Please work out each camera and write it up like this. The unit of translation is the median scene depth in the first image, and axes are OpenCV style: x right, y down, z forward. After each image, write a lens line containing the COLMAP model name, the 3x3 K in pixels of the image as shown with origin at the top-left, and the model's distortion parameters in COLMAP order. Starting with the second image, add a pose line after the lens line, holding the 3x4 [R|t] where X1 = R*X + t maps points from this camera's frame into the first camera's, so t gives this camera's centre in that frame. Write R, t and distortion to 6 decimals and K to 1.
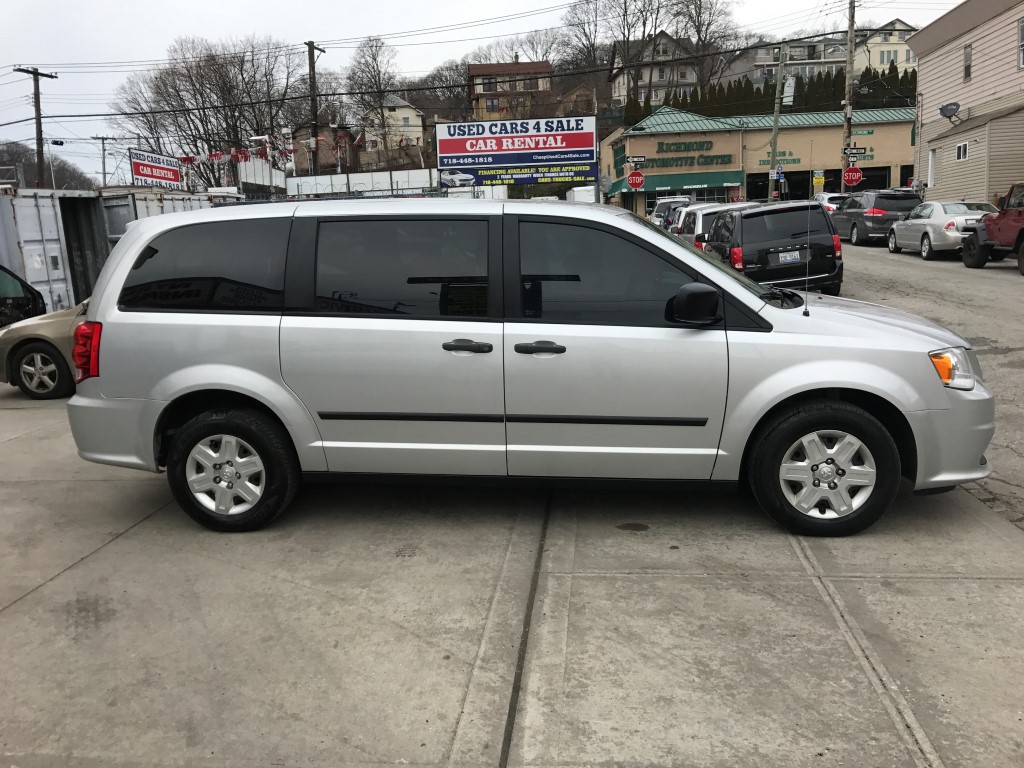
lens RADIAL K [[845.2, 0, 514.0], [0, 845.2, 393.5], [0, 0, 1]] dist [0.028201, -0.027200]
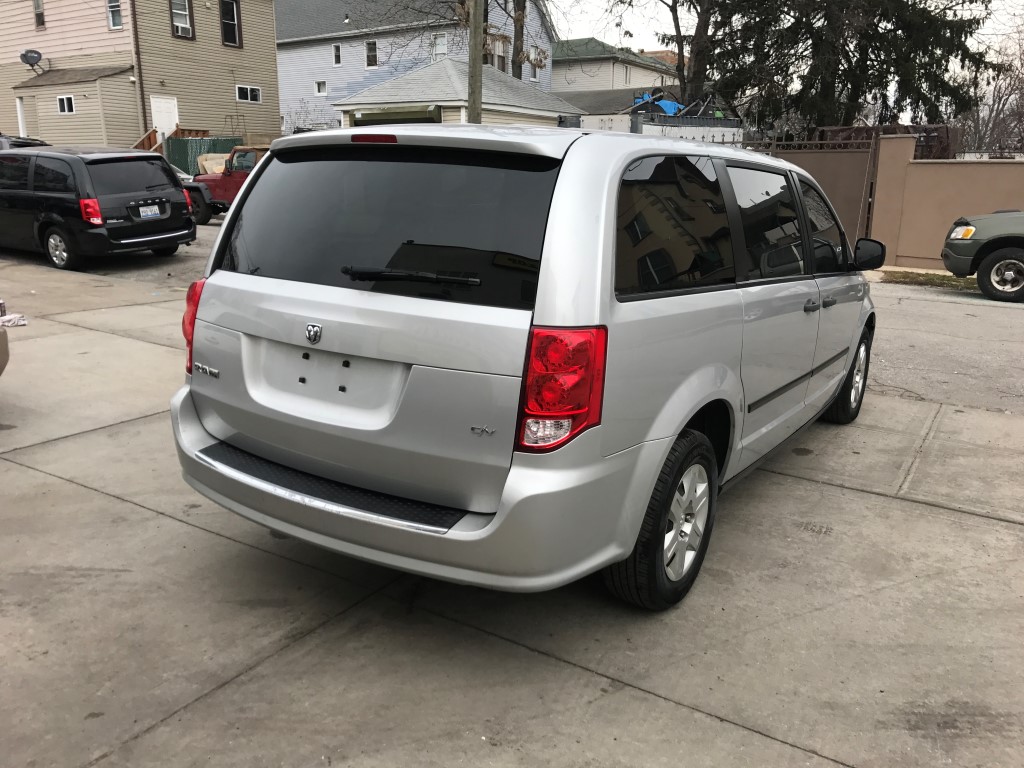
lens RADIAL K [[845.2, 0, 505.3], [0, 845.2, 377.9], [0, 0, 1]] dist [0.028201, -0.027200]
pose [[0.432766, -0.159101, 0.887356, -0.338028], [0.131137, 0.984944, 0.112643, -0.039877], [-0.891917, 0.067617, 0.447114, 0.274138]]
